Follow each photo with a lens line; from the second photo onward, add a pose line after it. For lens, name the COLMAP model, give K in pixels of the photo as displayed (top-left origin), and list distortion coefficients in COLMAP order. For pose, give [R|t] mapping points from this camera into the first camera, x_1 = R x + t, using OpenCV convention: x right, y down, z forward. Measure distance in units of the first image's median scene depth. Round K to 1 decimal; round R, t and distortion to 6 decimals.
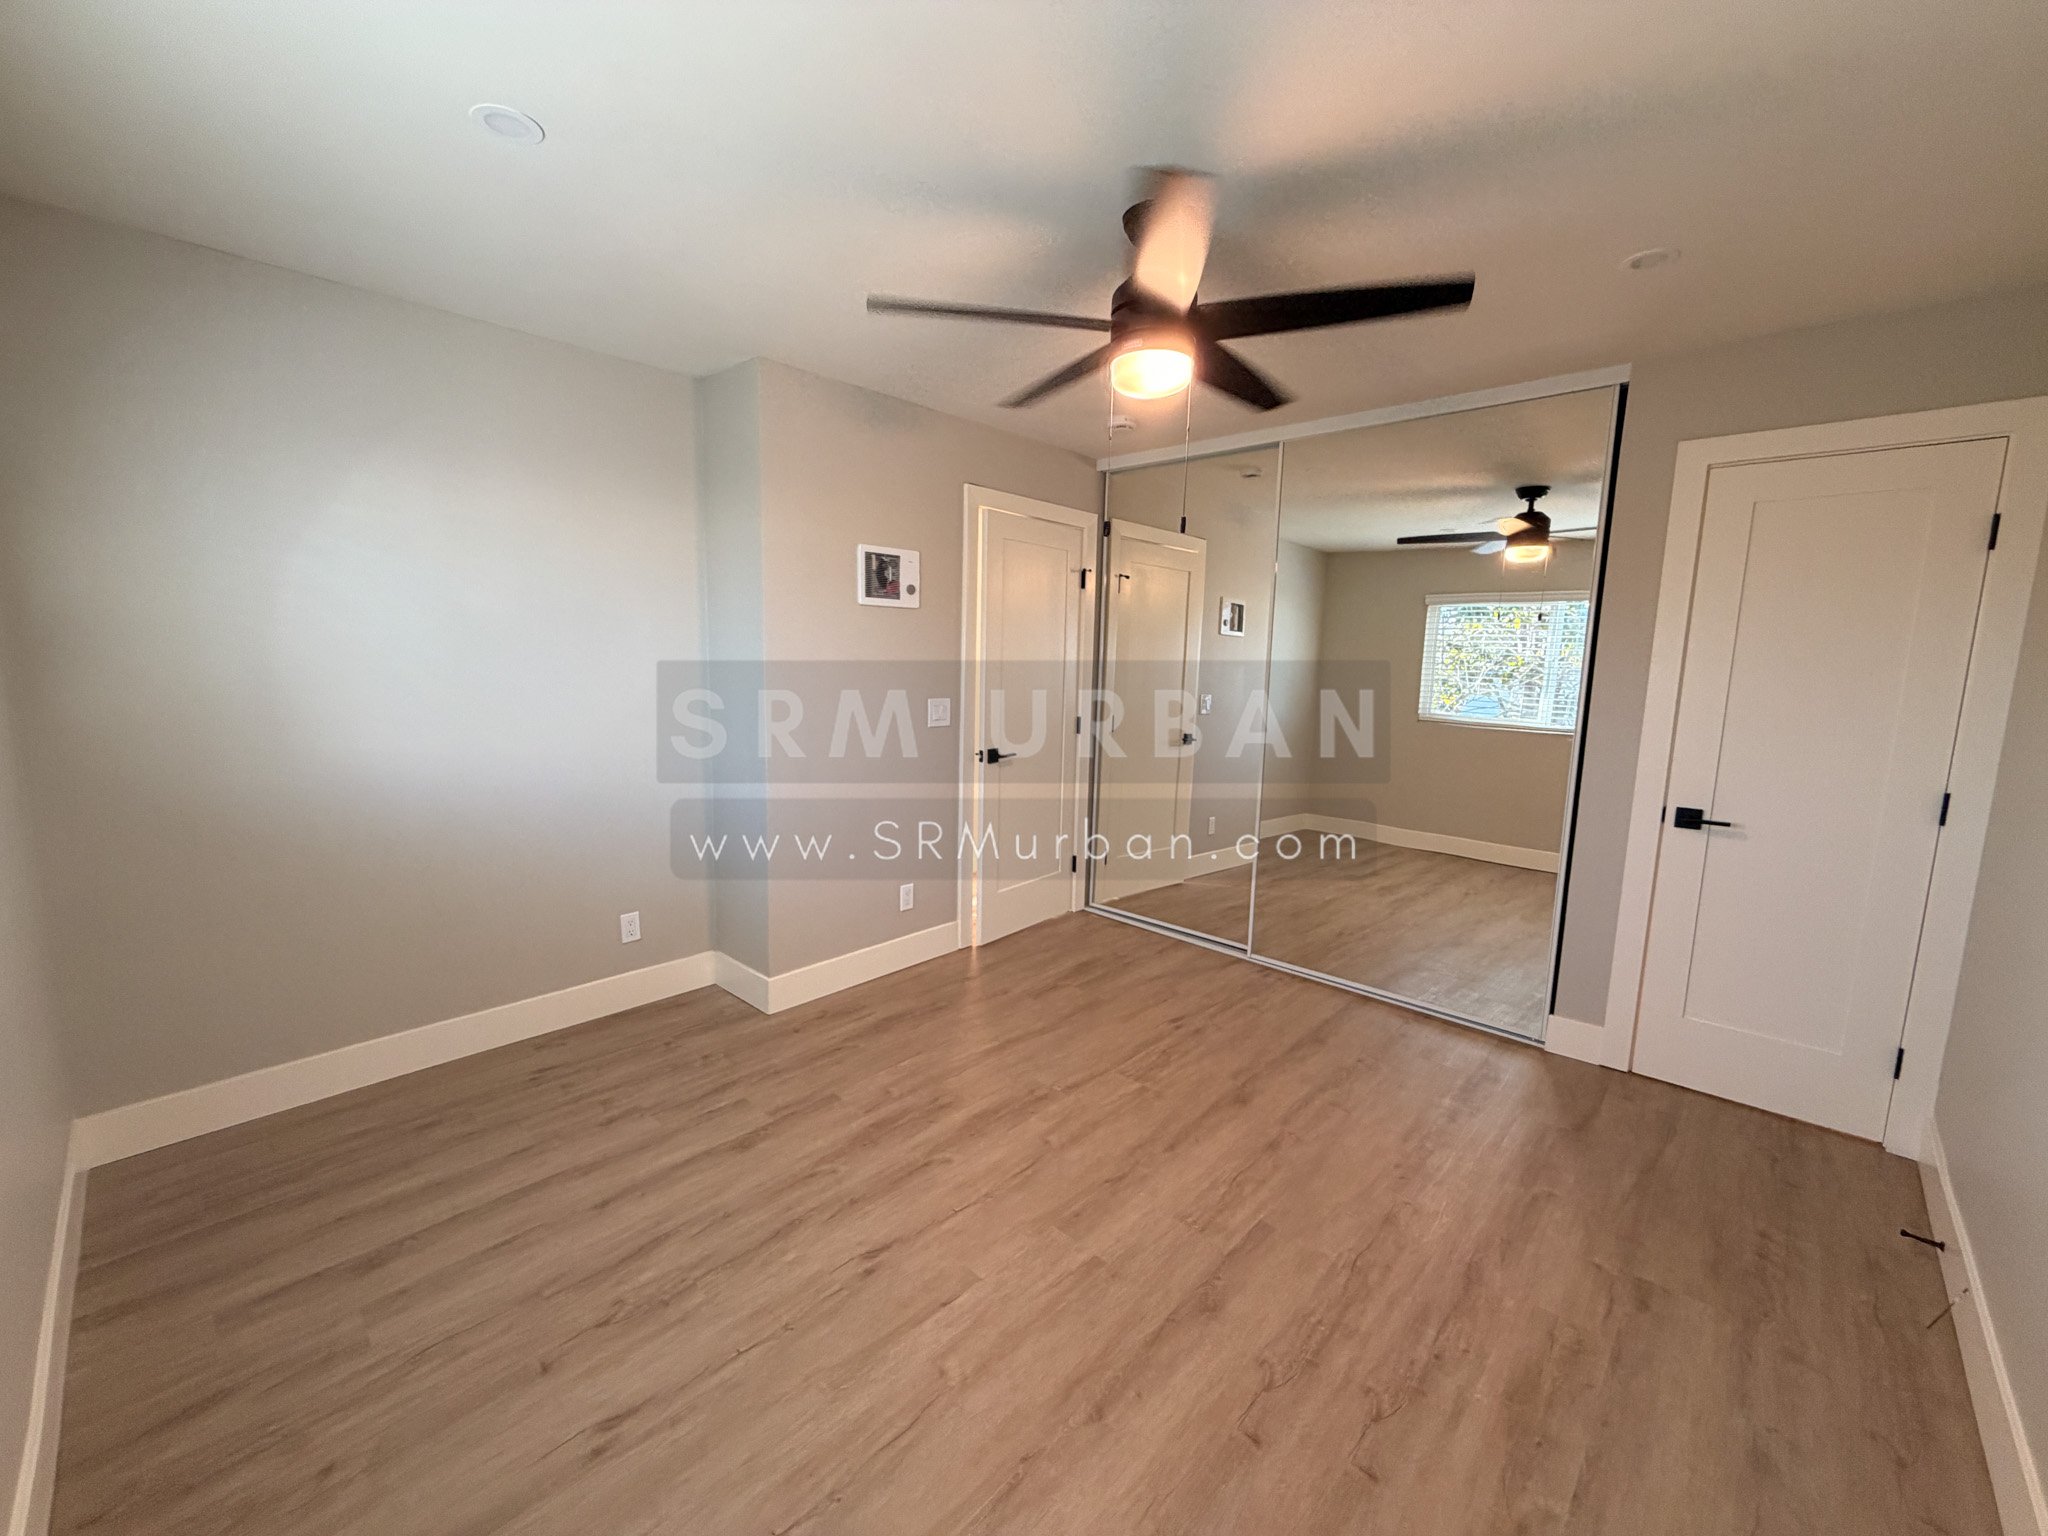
lens RADIAL K [[814.5, 0, 1019.6], [0, 814.5, 763.8], [0, 0, 1]] dist [-0.002645, 0.000705]
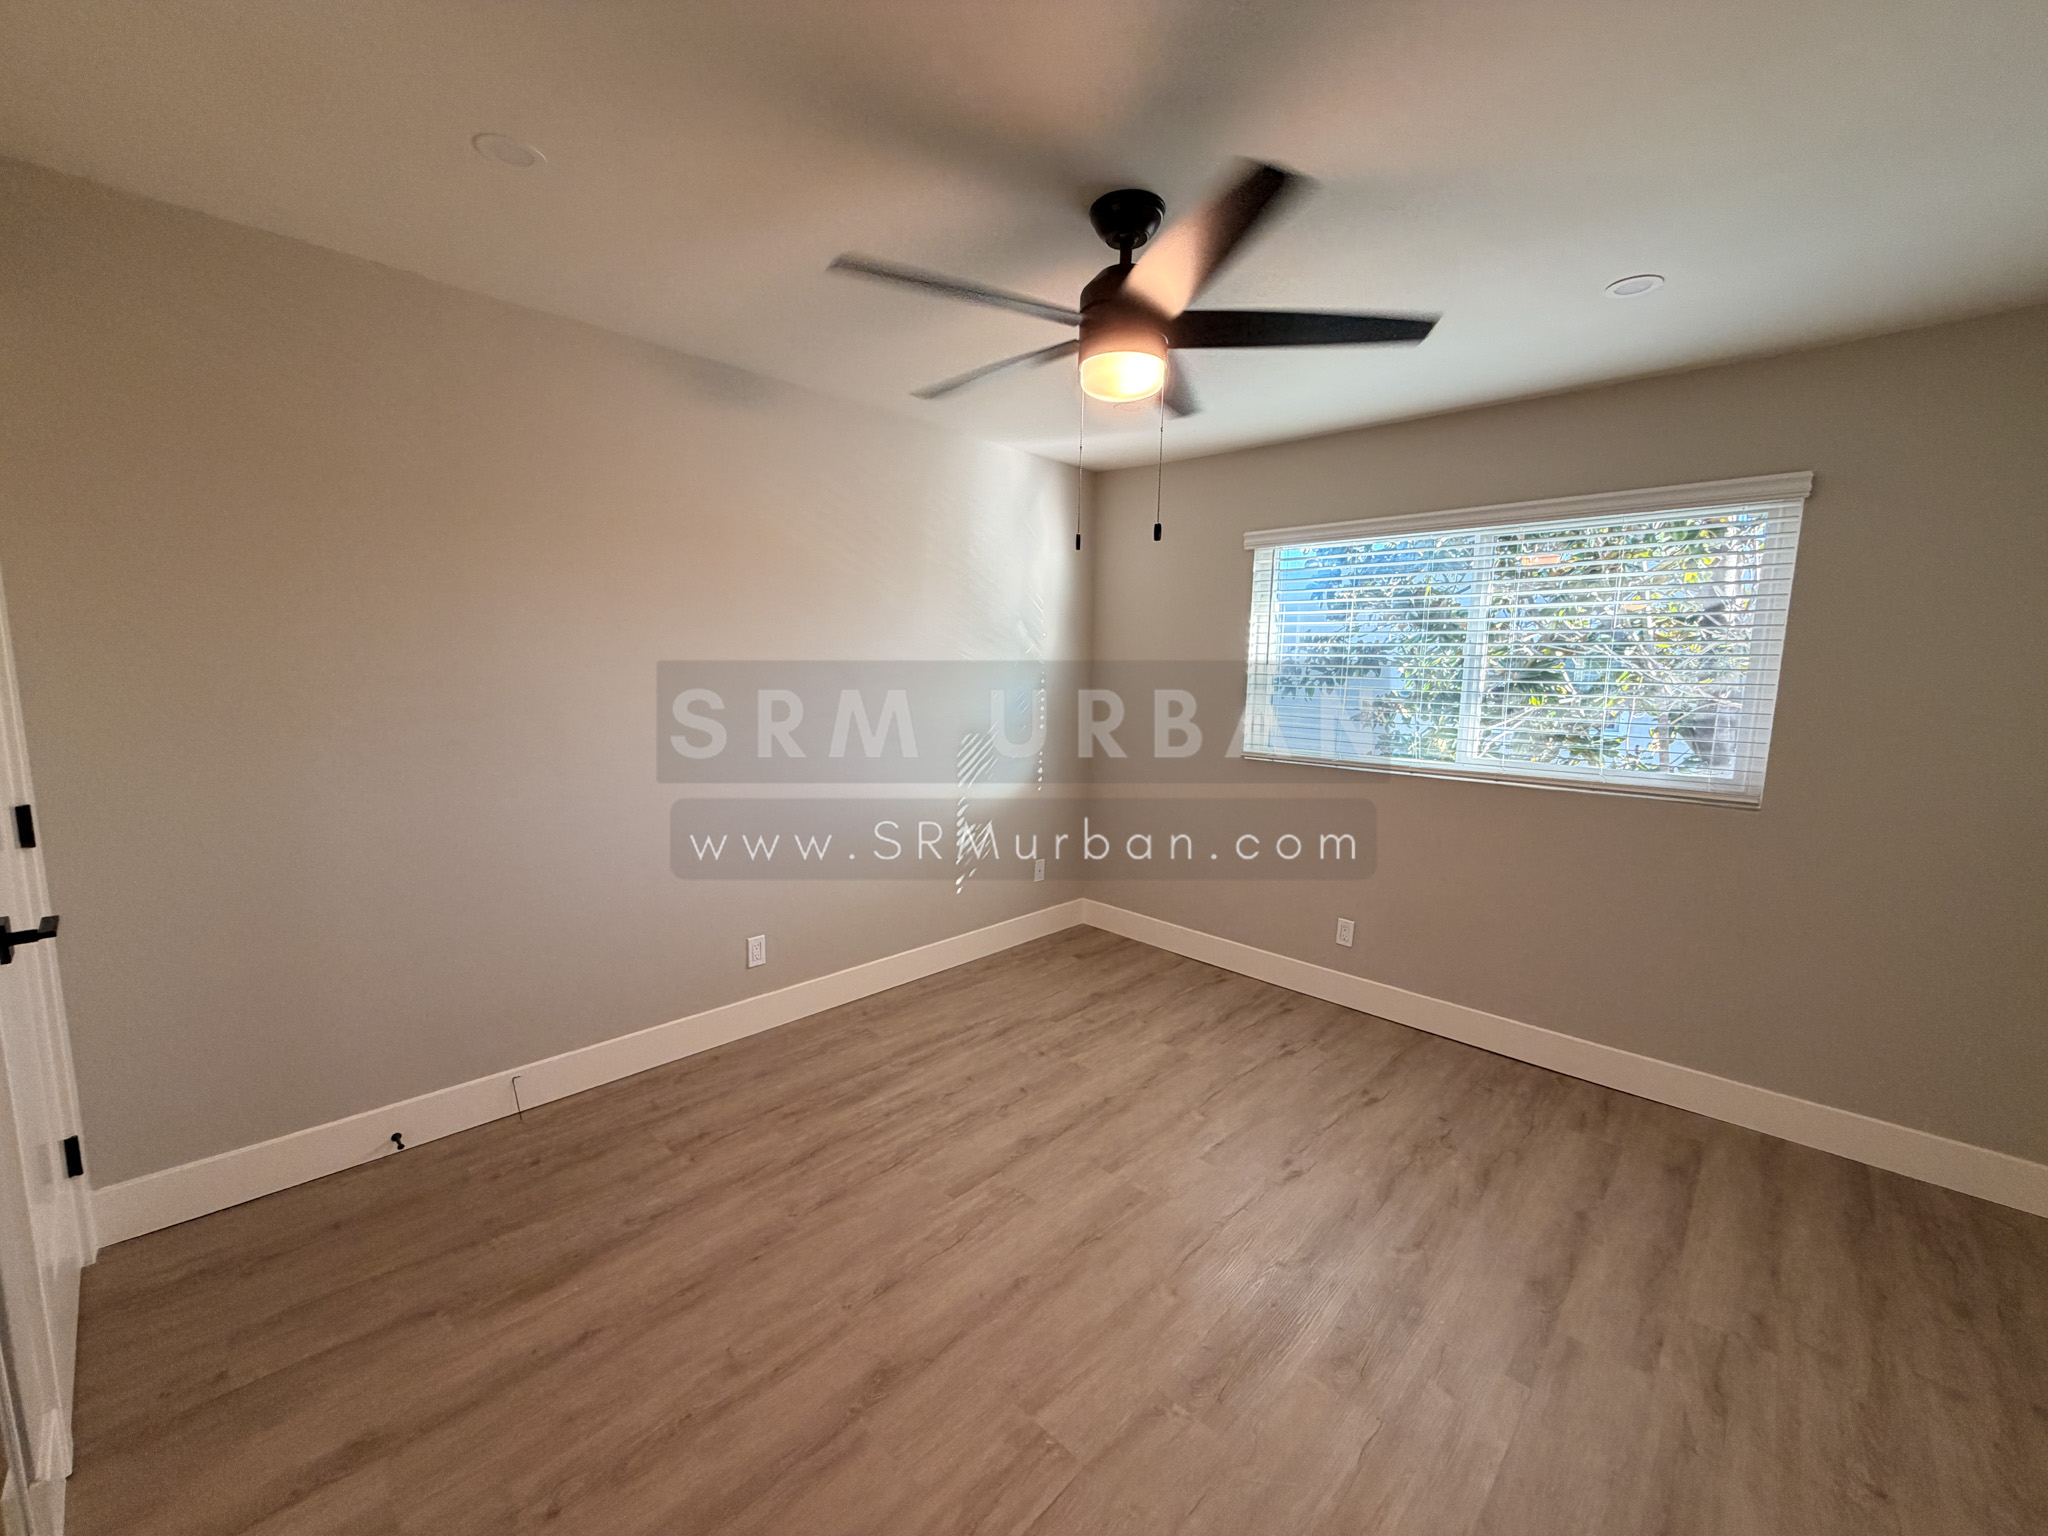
lens RADIAL K [[814.5, 0, 1026.9], [0, 814.5, 772.3], [0, 0, 1]] dist [-0.002645, 0.000705]
pose [[-0.999016, -0.043680, -0.007637, 0.243300], [-0.044144, 0.963436, 0.264277, -0.263936], [-0.004185, 0.264354, -0.964417, 1.939632]]
